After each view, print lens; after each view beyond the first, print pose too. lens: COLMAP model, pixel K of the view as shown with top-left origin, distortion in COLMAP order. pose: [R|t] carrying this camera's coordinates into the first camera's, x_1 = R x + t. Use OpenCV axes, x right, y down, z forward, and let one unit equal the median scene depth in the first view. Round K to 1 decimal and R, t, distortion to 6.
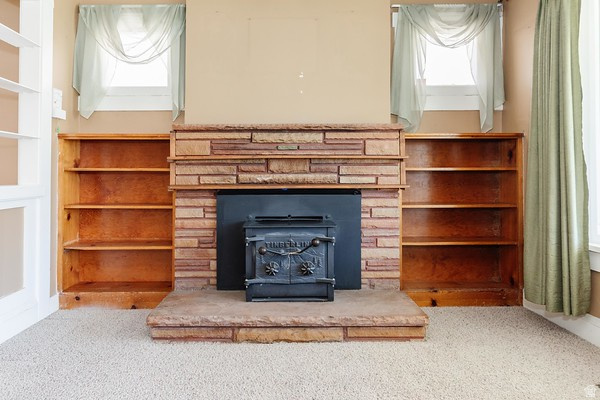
lens RADIAL K [[383.6, 0, 287.5], [0, 383.6, 165.9], [0, 0, 1]] dist [0.004898, -0.000127]
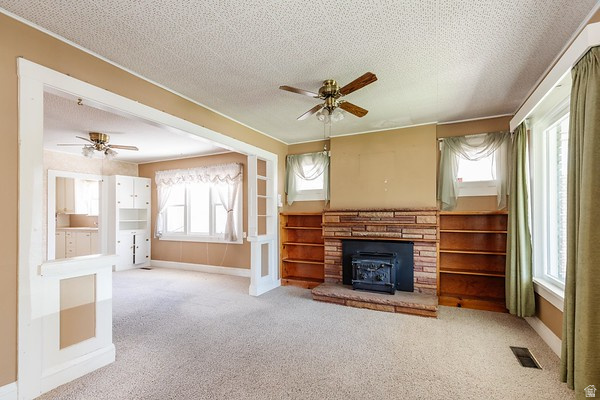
lens RADIAL K [[274.6, 0, 300.2], [0, 274.6, 212.7], [0, 0, 1]] dist [-0.000011, -0.000072]
pose [[0.892365, -0.005906, -0.451277, 0.306051], [0.009440, 0.999940, 0.005579, -0.095570], [0.451217, -0.009239, 0.892367, -0.497989]]
